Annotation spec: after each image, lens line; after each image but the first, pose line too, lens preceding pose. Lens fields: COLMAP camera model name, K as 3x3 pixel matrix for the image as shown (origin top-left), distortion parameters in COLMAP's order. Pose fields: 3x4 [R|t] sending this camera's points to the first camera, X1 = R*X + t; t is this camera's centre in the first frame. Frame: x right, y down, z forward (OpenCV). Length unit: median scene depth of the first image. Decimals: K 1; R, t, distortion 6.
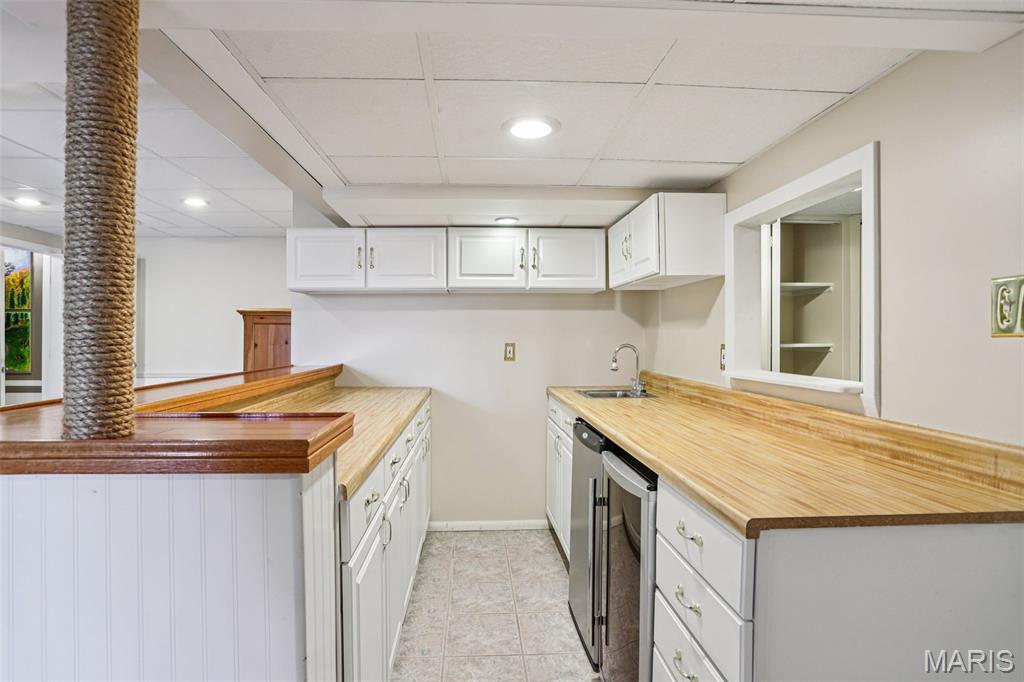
lens RADIAL K [[516.1, 0, 512.1], [0, 516.1, 340.2], [0, 0, 1]] dist [-0.036468, 0.005674]
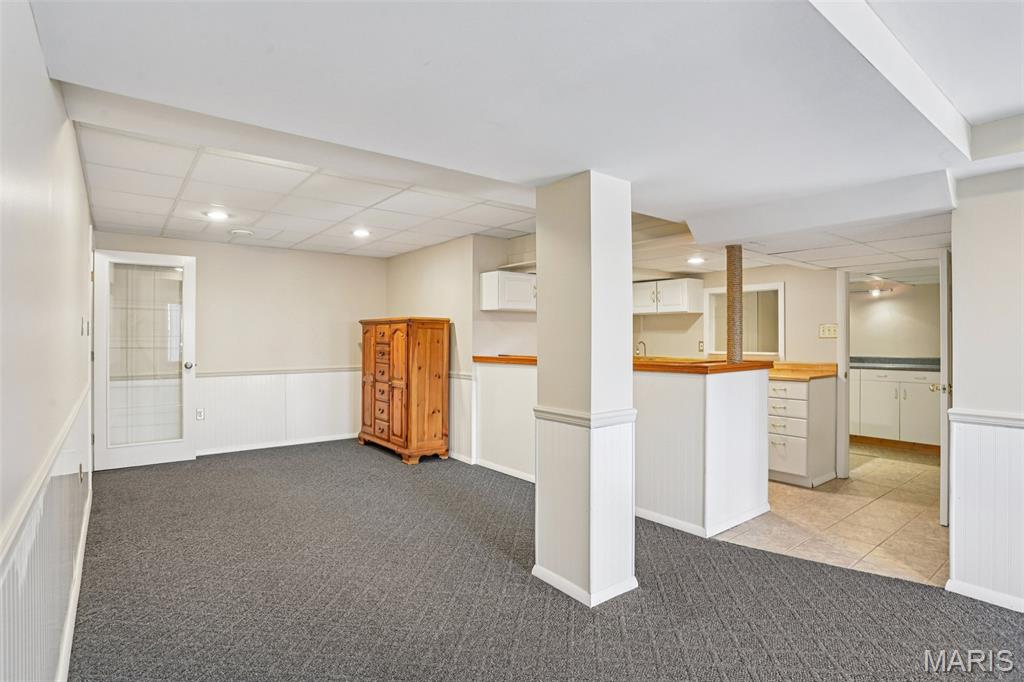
lens RADIAL K [[516.1, 0, 512.3], [0, 516.1, 338.1], [0, 0, 1]] dist [-0.036468, 0.005674]
pose [[0.801832, 0.000288, 0.597549, -1.763808], [0.003314, 0.999982, -0.004928, 0.003726], [-0.597540, 0.005932, 0.801817, -0.424371]]
